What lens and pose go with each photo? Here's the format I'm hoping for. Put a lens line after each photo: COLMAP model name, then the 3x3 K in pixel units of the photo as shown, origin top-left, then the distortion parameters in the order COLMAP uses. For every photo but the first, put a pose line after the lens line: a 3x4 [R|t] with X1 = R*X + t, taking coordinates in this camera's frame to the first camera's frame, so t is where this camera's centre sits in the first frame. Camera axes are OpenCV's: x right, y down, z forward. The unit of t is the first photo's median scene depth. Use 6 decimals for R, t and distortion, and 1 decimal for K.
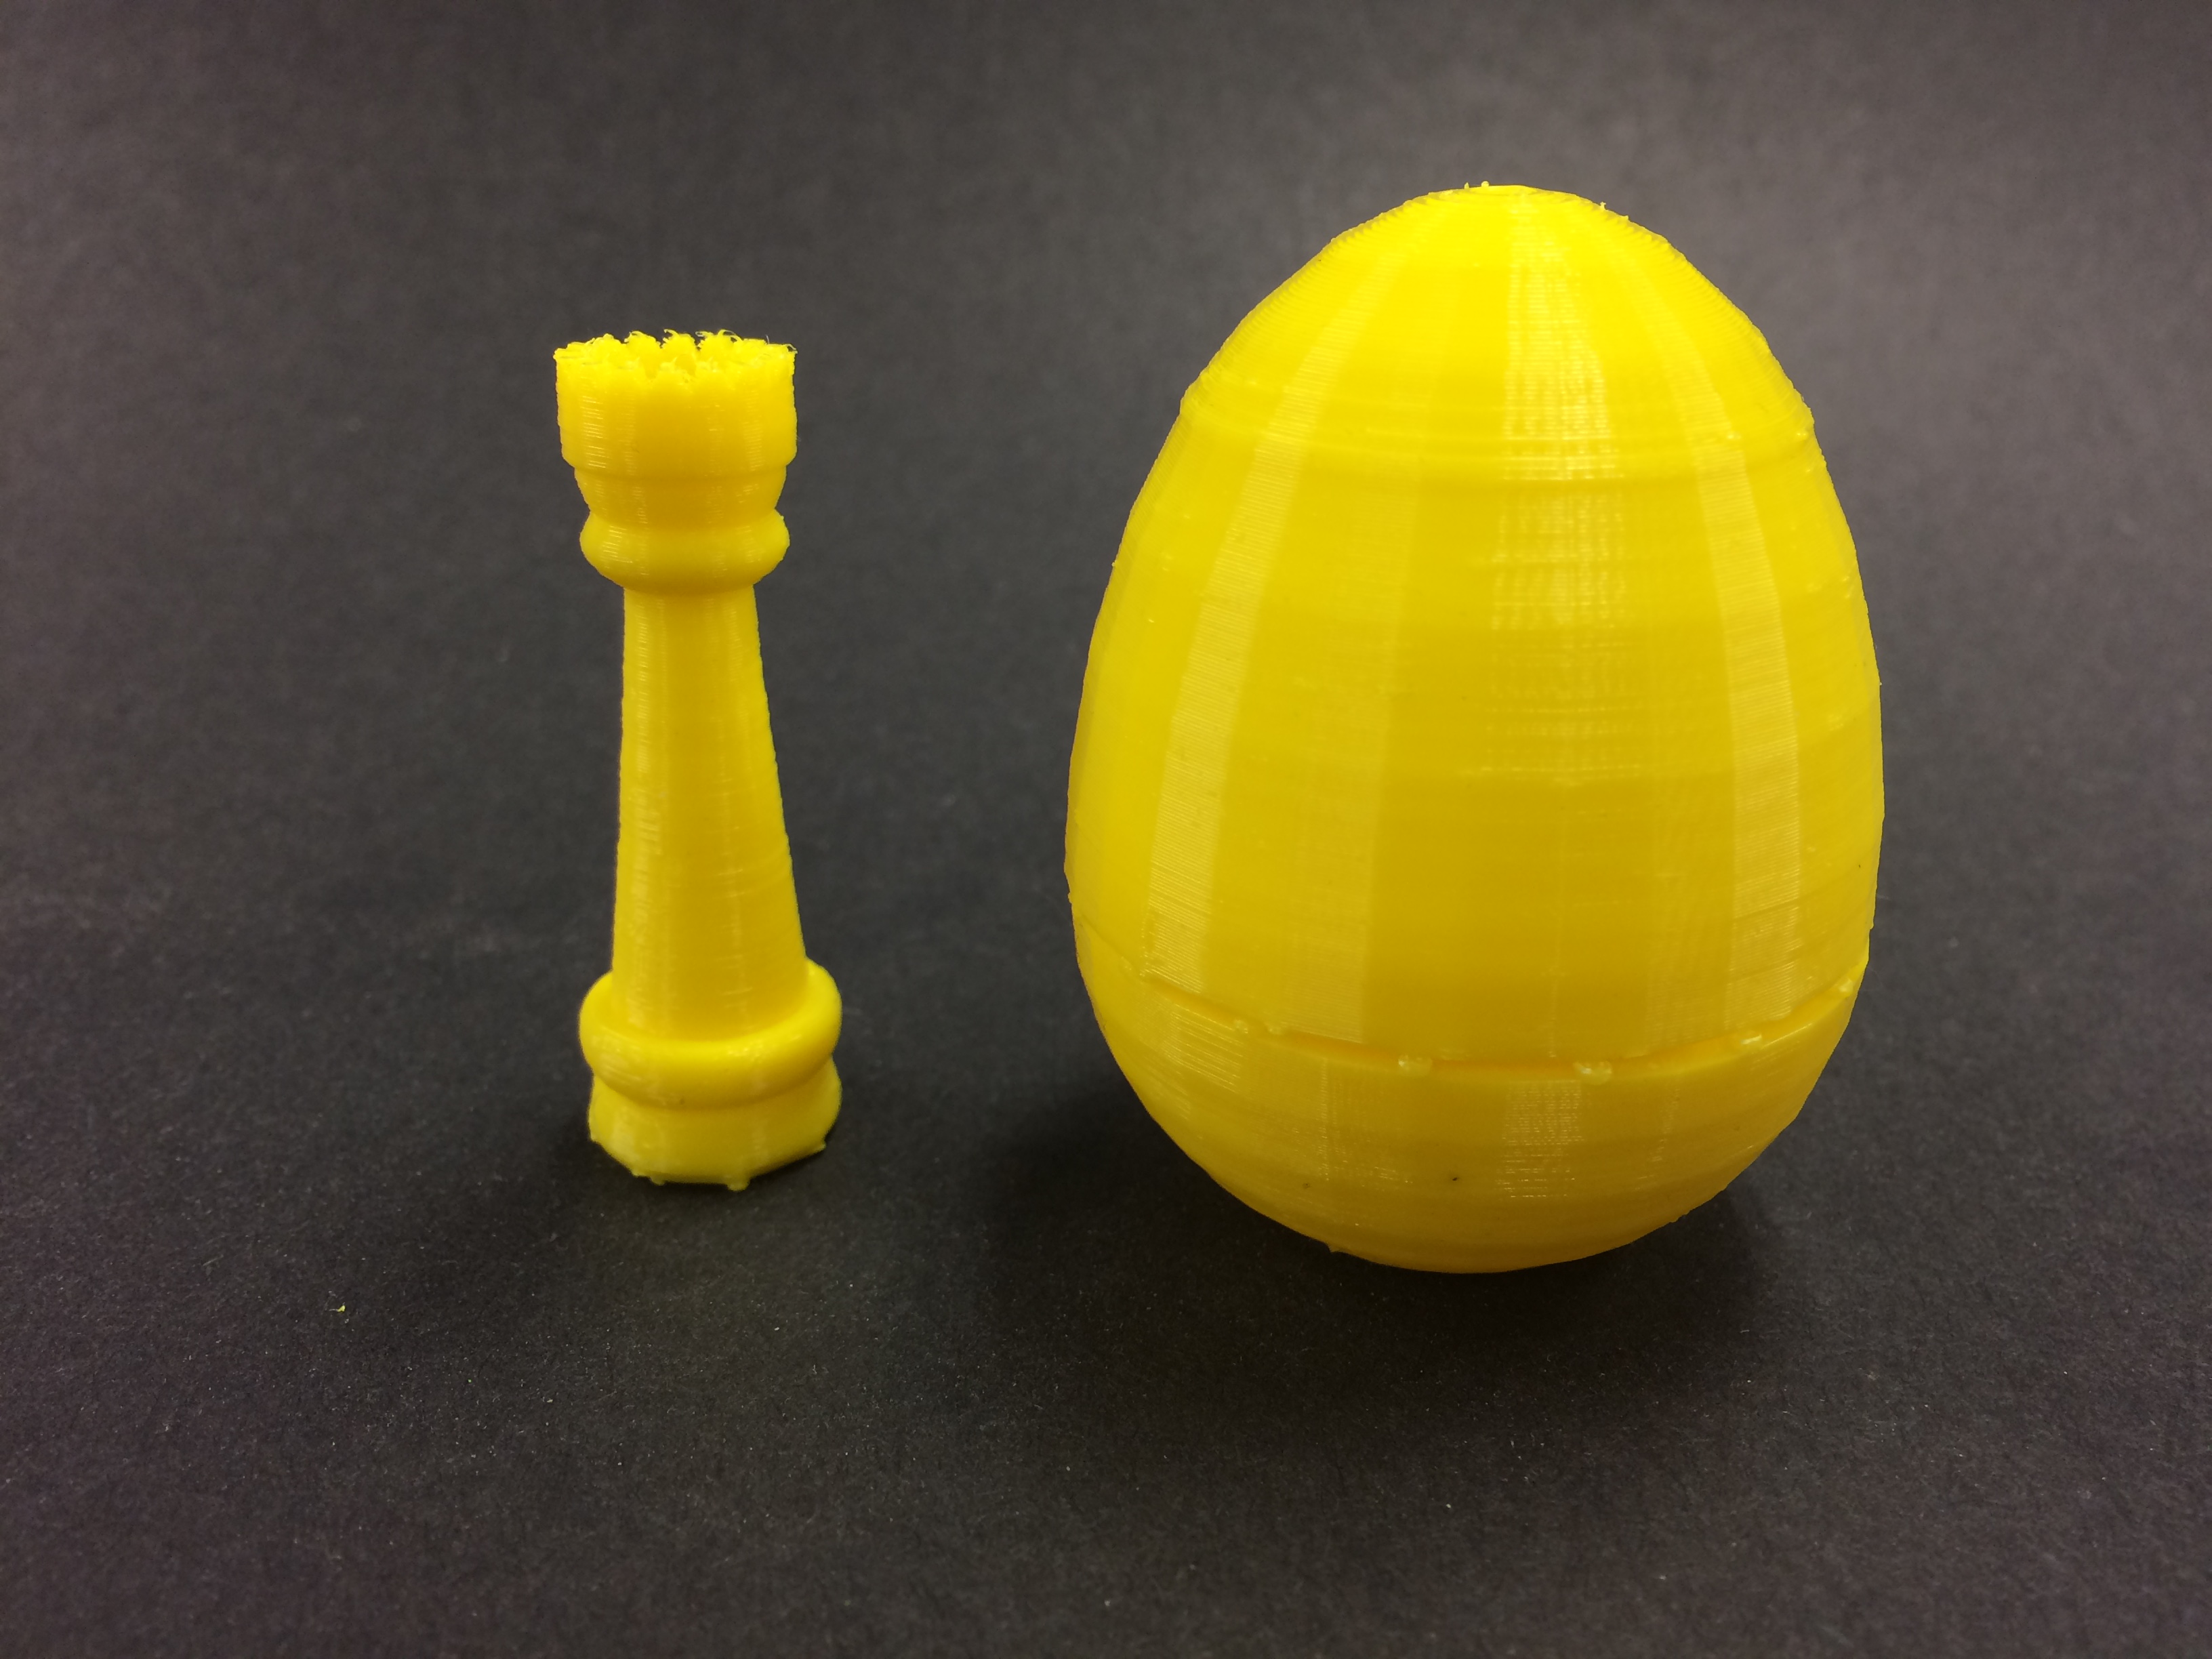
lens RADIAL K [[1889.2, 0, 1070.8], [0, 1889.2, 822.2], [0, 0, 1]] dist [0.058075, -0.121319]
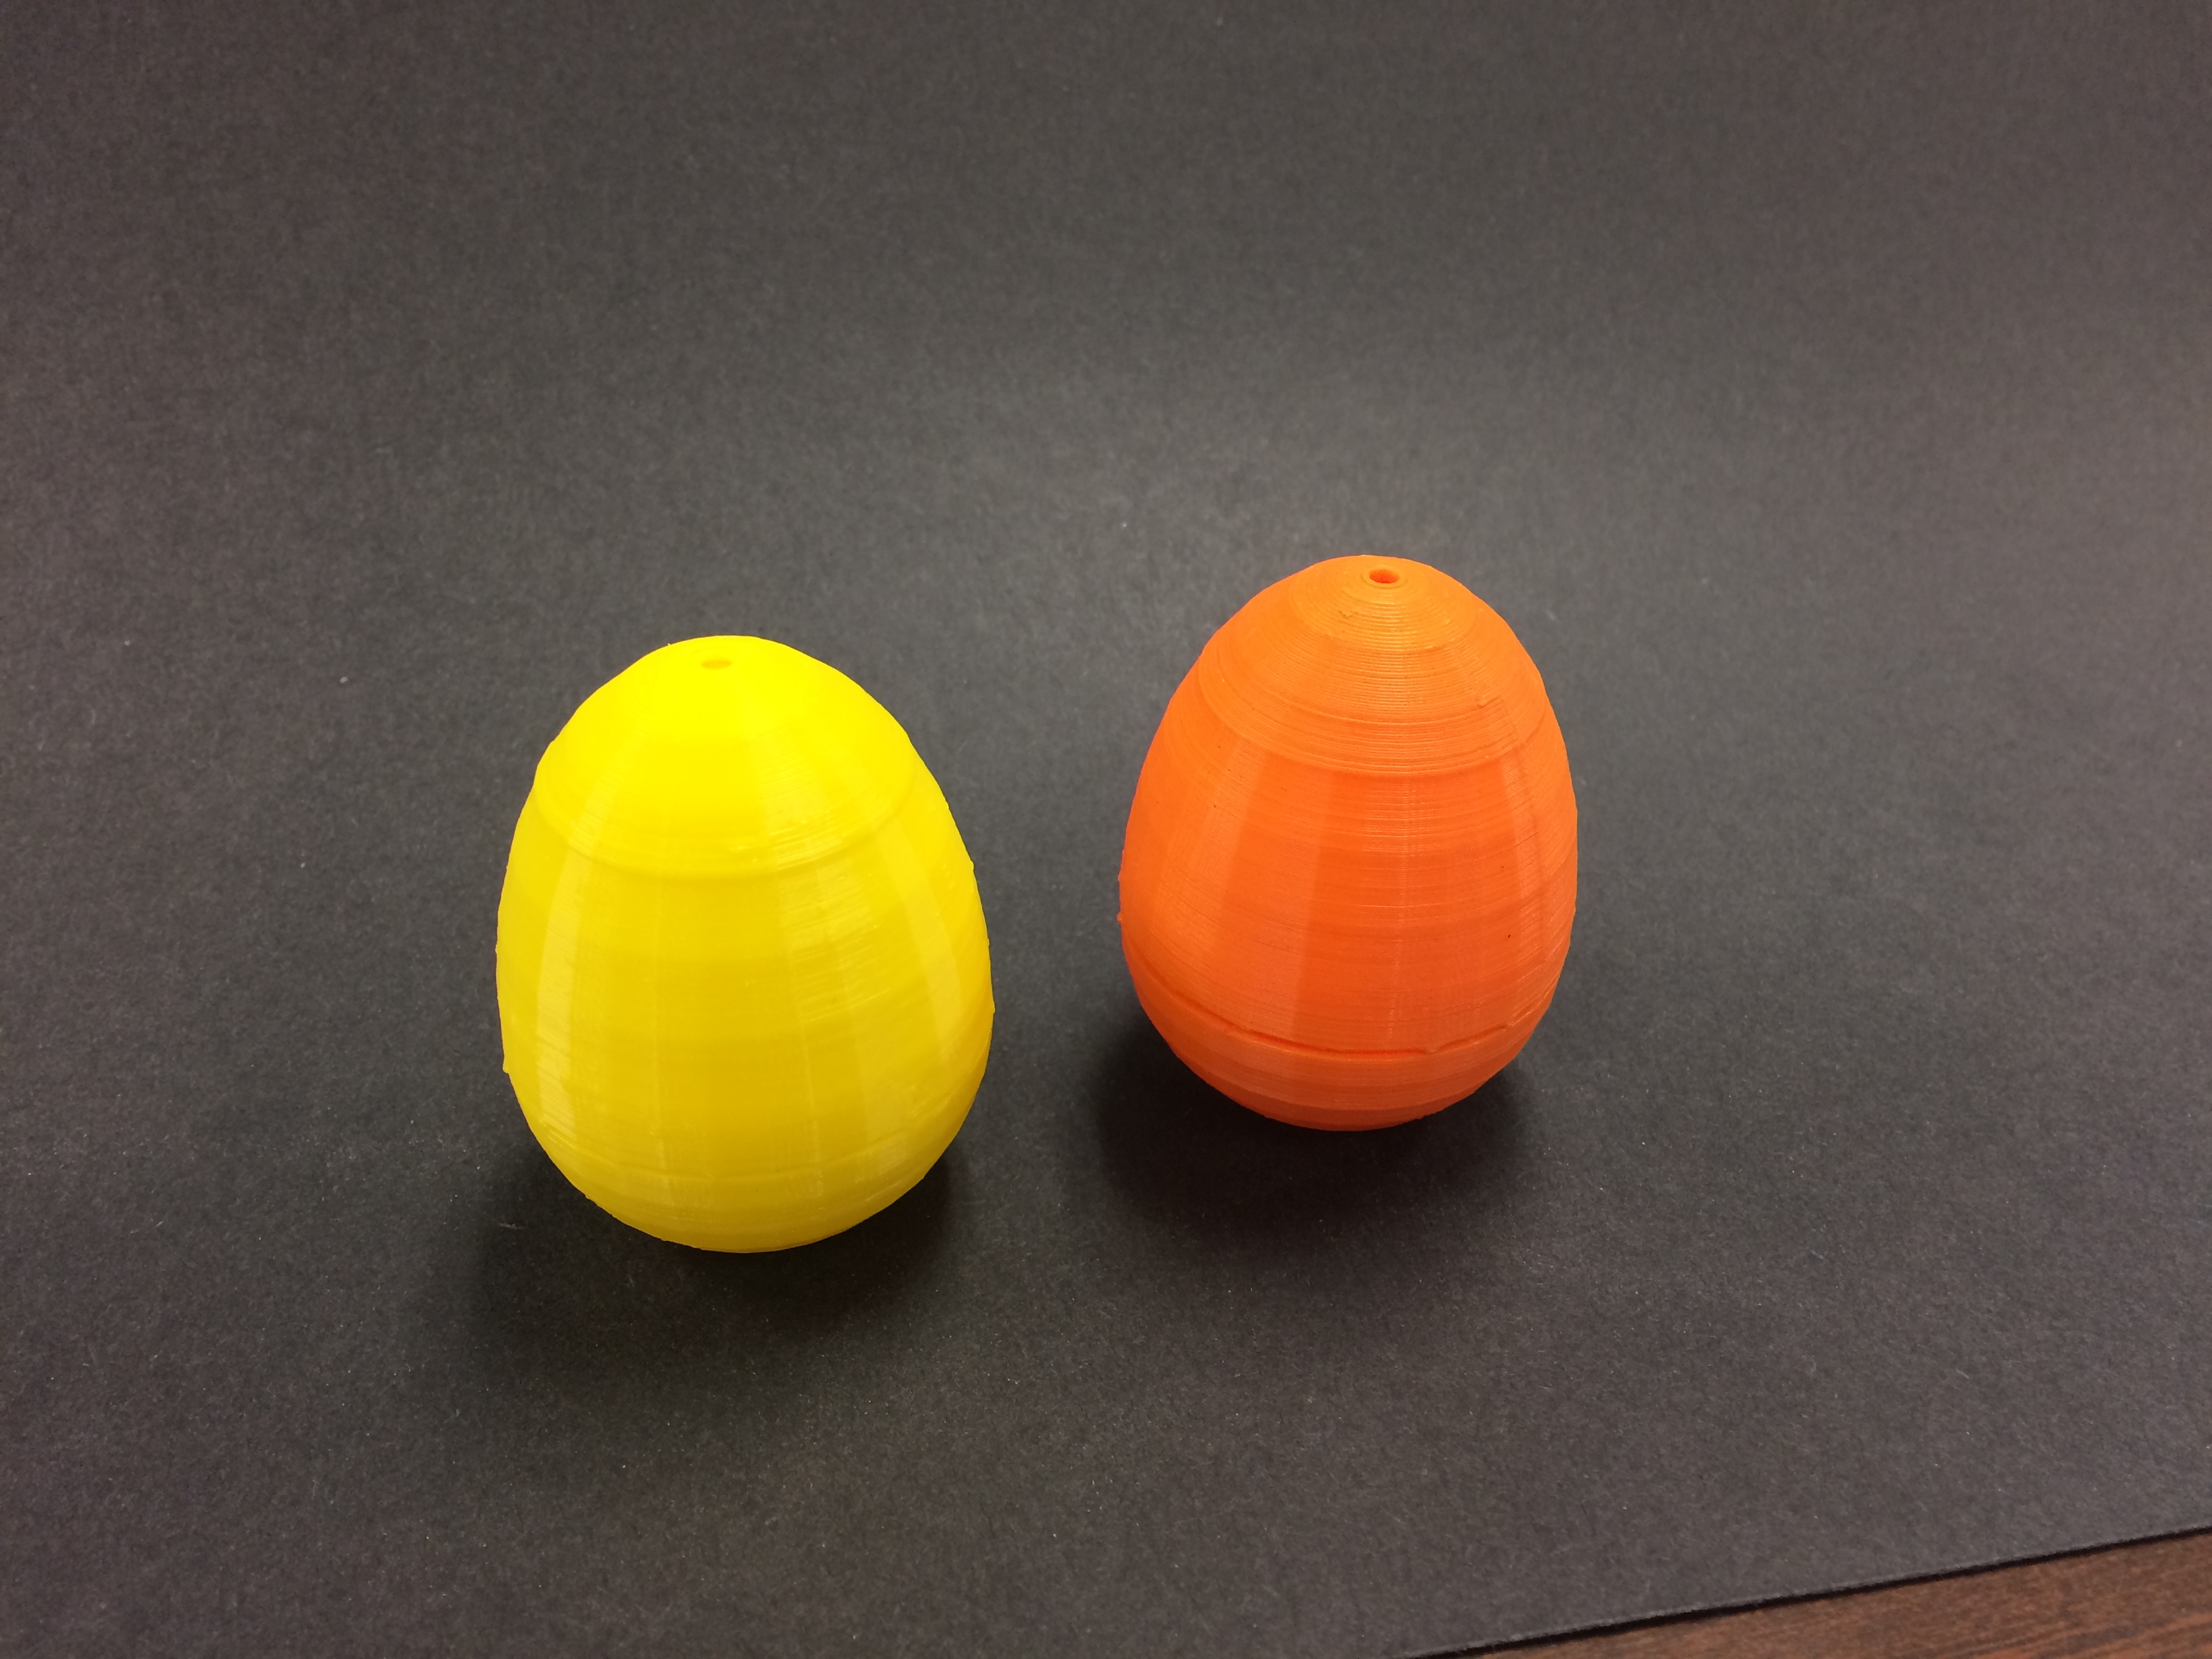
lens RADIAL K [[1845.0, 0, 1045.4], [0, 1845.0, 823.5], [0, 0, 1]] dist [0.063116, -0.117895]
pose [[0.985400, -0.096688, 0.140139, 0.020707], [0.076943, 0.987151, 0.140046, -0.439886], [-0.151879, -0.127219, 0.980178, -0.467860]]
